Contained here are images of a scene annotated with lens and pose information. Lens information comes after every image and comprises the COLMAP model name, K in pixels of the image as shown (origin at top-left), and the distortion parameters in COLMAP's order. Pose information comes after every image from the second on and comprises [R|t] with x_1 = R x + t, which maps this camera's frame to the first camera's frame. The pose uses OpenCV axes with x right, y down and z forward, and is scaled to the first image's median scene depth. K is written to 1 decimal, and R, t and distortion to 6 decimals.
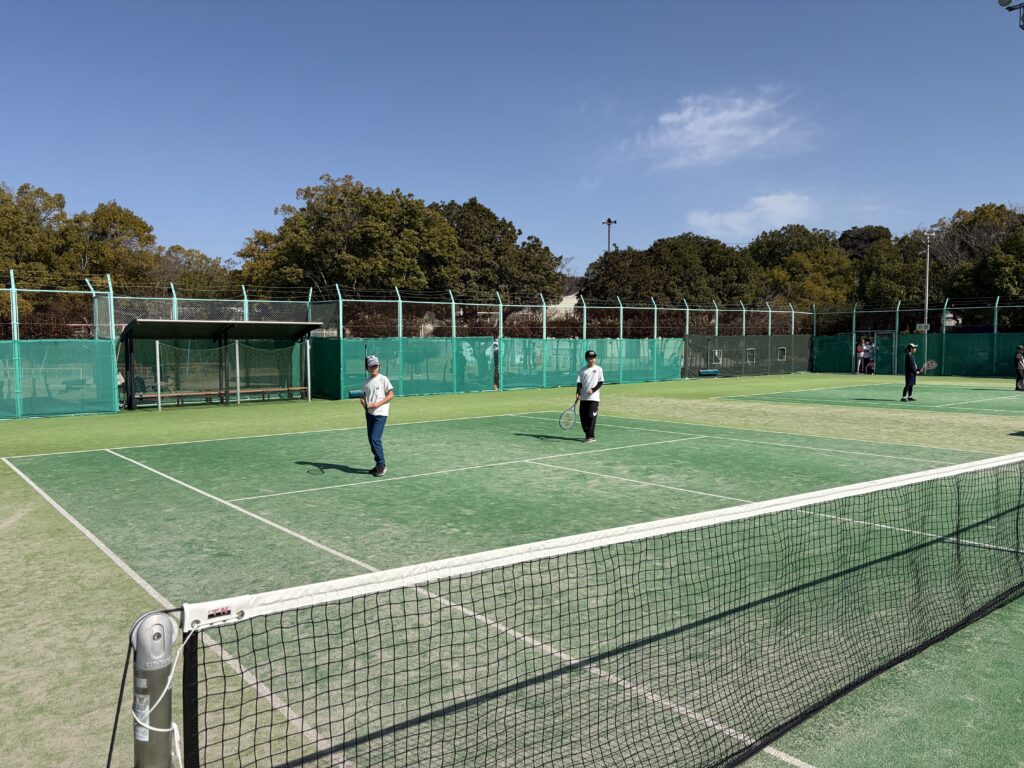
lens RADIAL K [[775.8, 0, 505.2], [0, 775.8, 388.7], [0, 0, 1]] dist [0.043402, -0.040029]
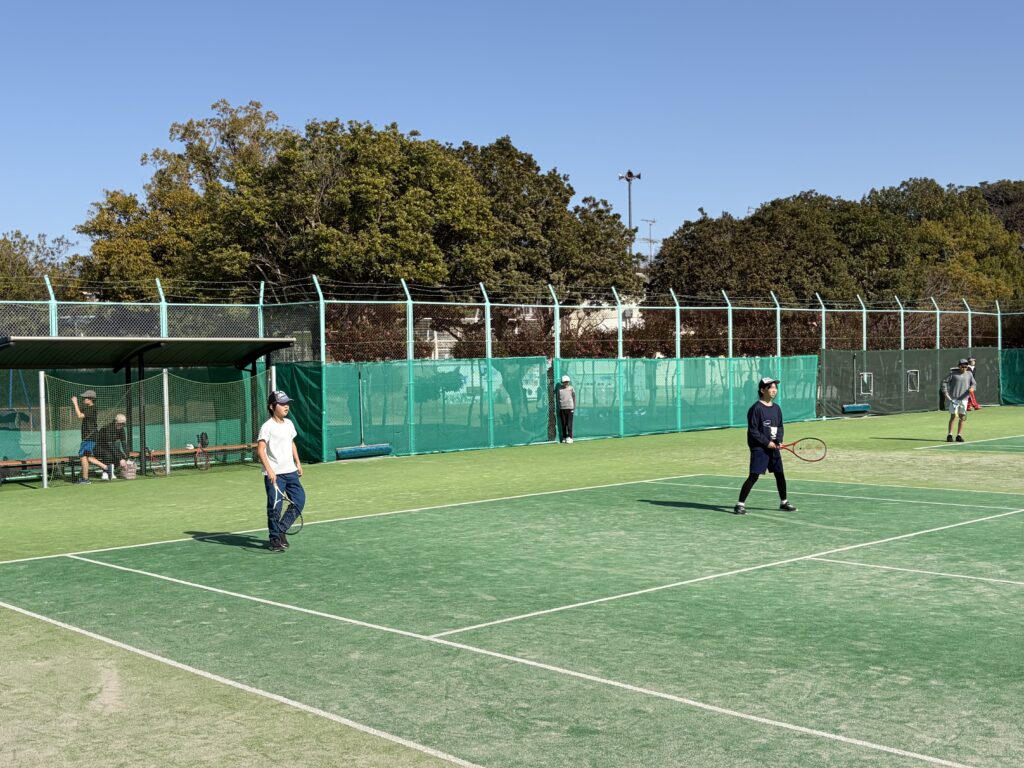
lens RADIAL K [[1227.9, 0, 512.3], [0, 1227.9, 383.1], [0, 0, 1]] dist [0.047512, 0.000000]
pose [[0.997325, -0.015896, 0.071350, -0.102700], [0.019088, 0.998837, -0.044276, -0.002005], [-0.070563, 0.045520, 0.996468, 0.014190]]
